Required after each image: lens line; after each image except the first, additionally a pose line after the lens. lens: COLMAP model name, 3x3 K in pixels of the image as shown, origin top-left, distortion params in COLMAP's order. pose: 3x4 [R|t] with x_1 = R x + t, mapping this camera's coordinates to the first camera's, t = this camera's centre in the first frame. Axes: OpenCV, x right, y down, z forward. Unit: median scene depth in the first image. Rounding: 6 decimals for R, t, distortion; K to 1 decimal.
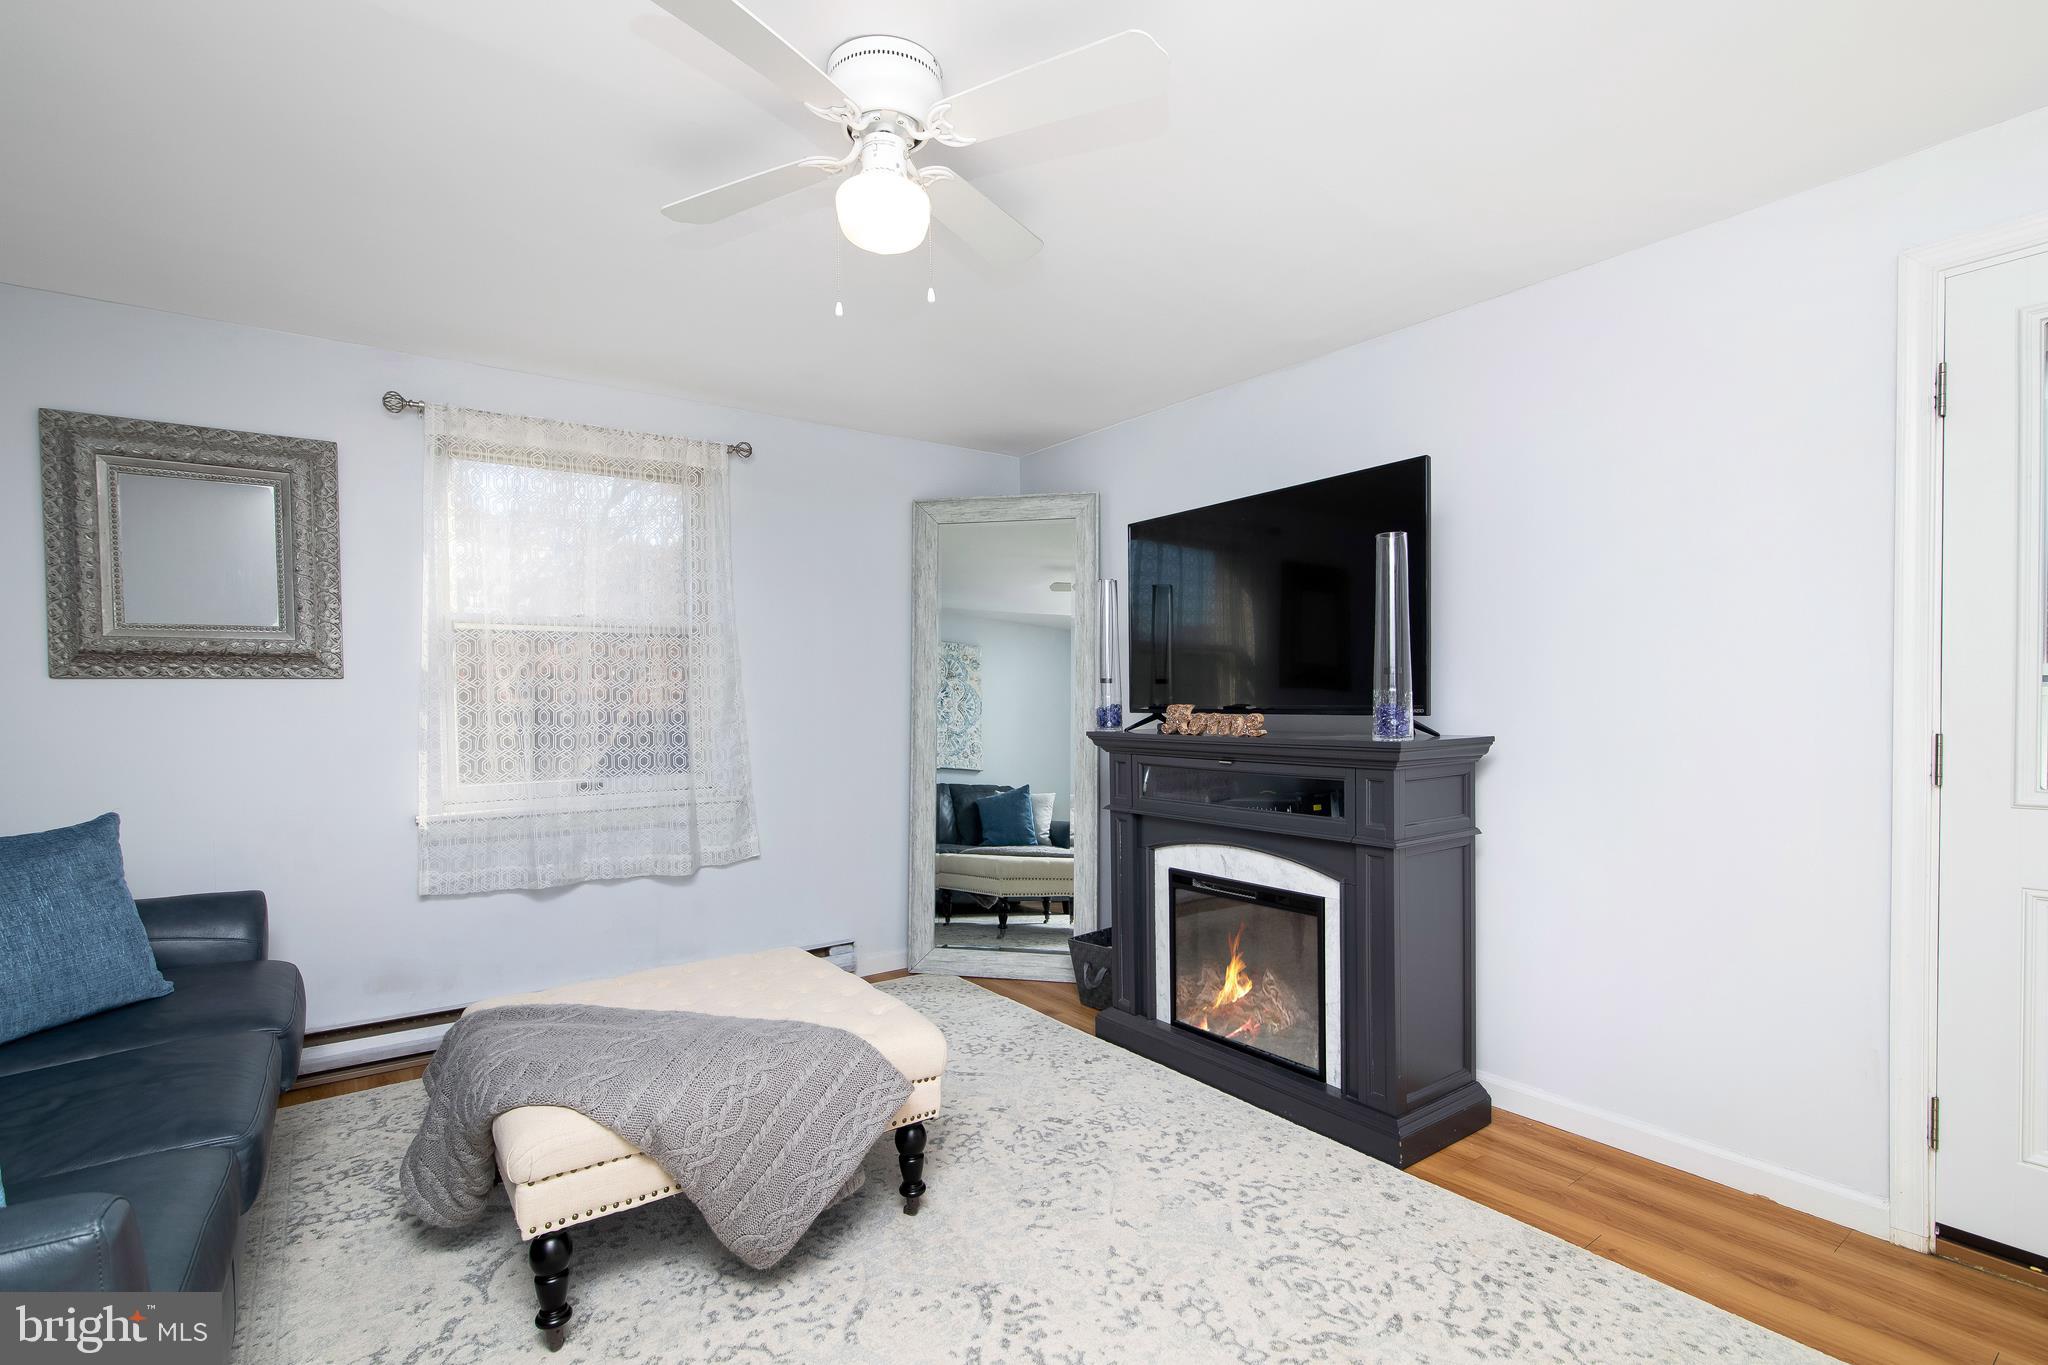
lens RADIAL K [[939.4, 0, 1034.0], [0, 939.4, 724.4], [0, 0, 1]] dist [-0.004640, 0.001130]
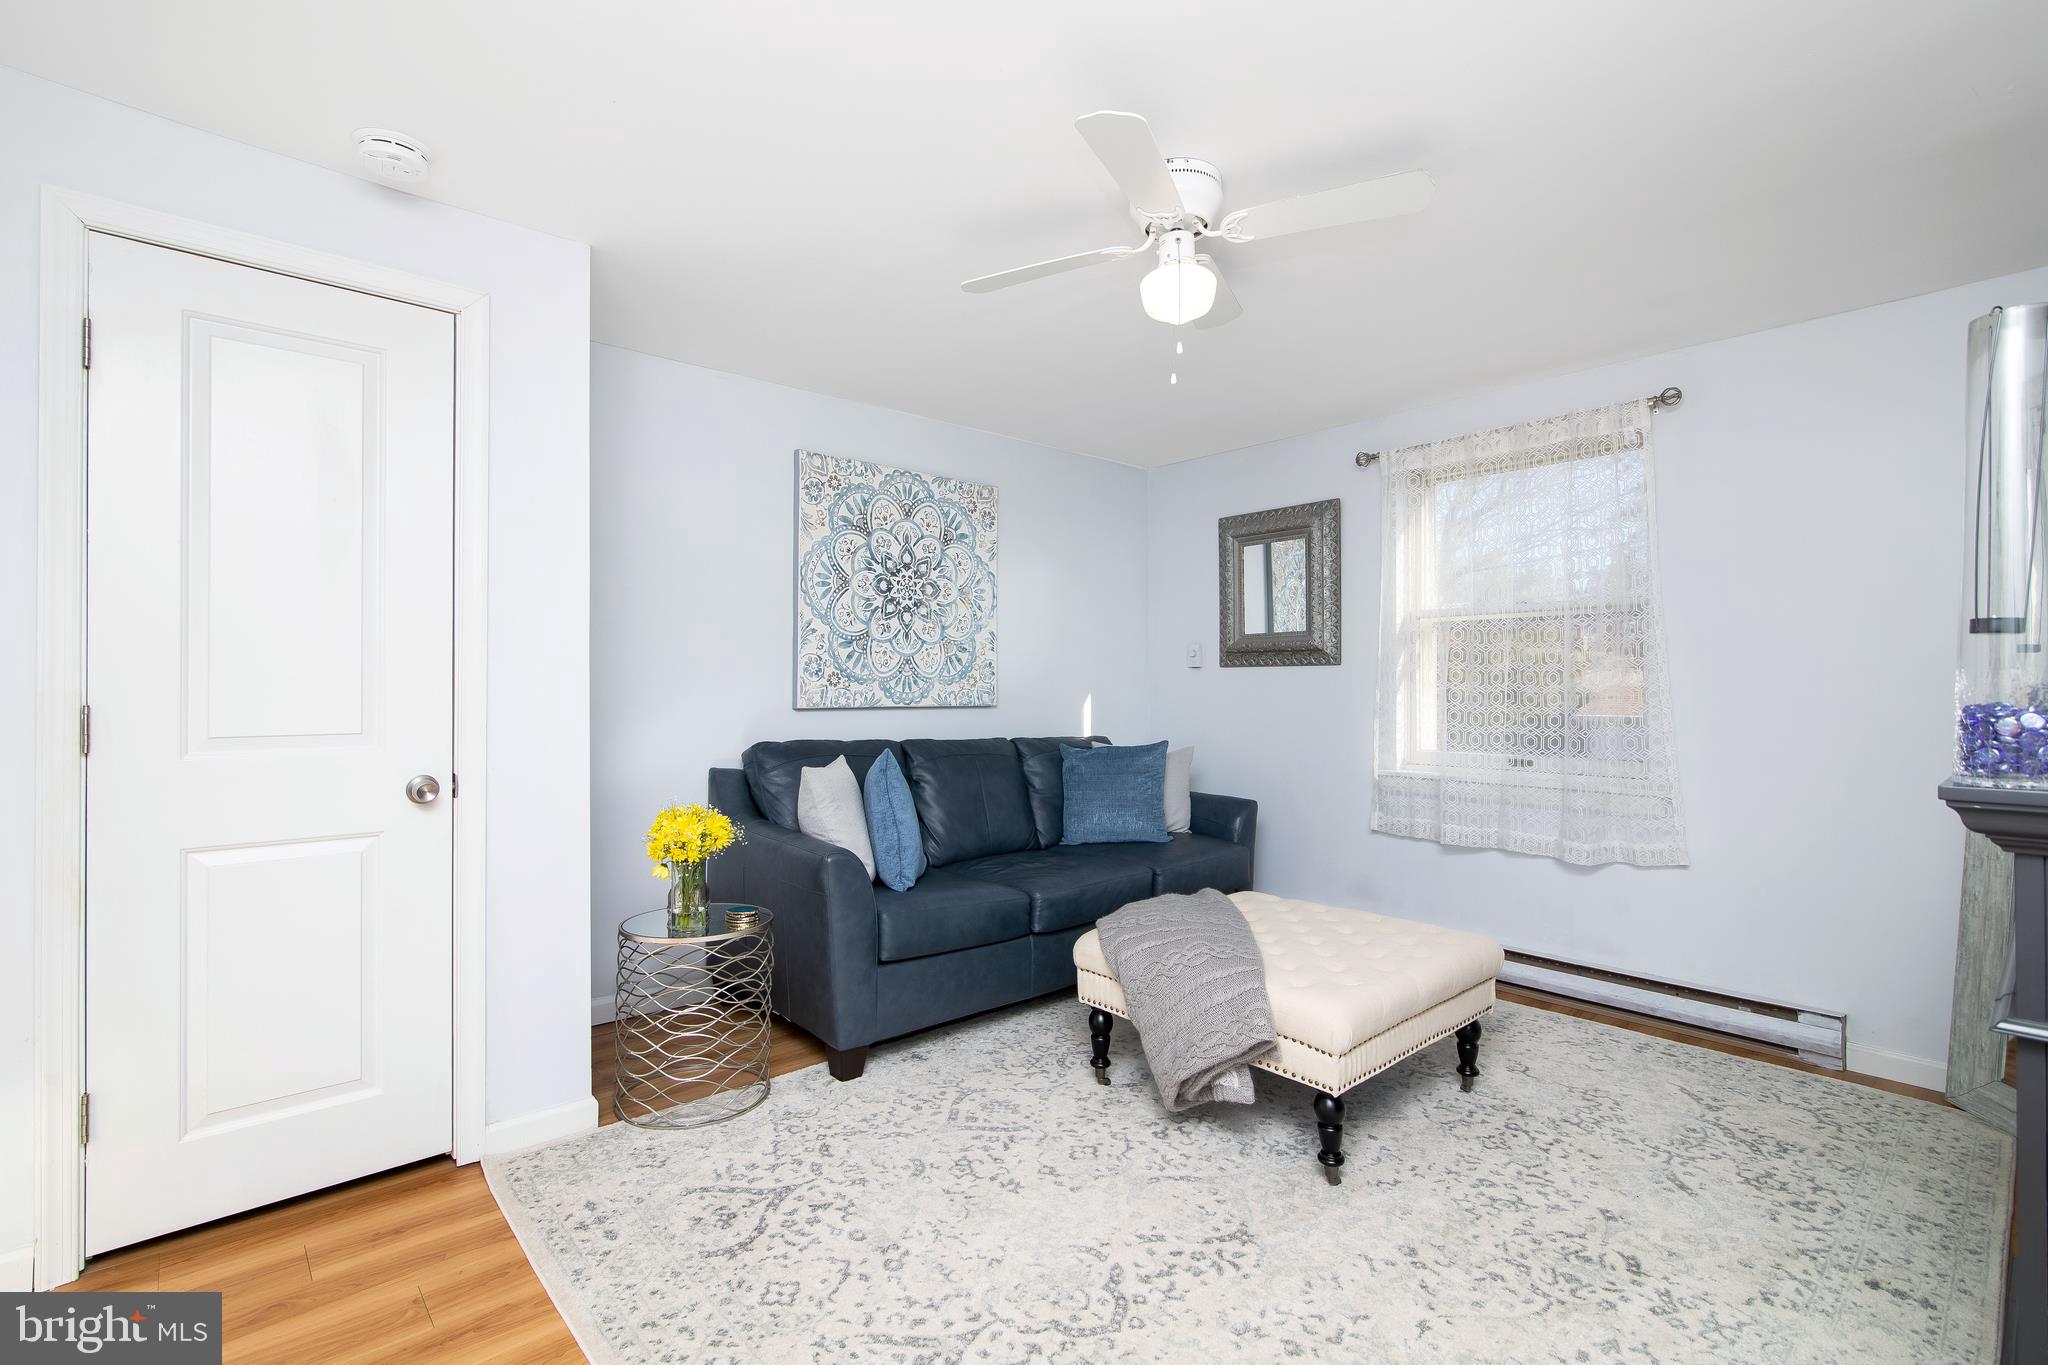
lens RADIAL K [[939.4, 0, 1026.9], [0, 939.4, 685.5], [0, 0, 1]] dist [-0.004640, 0.001130]
pose [[0.103053, 0.010752, -0.994618, 0.711684], [-0.030151, 0.999516, 0.007681, -0.017266], [0.994219, 0.029197, 0.103328, 0.457862]]
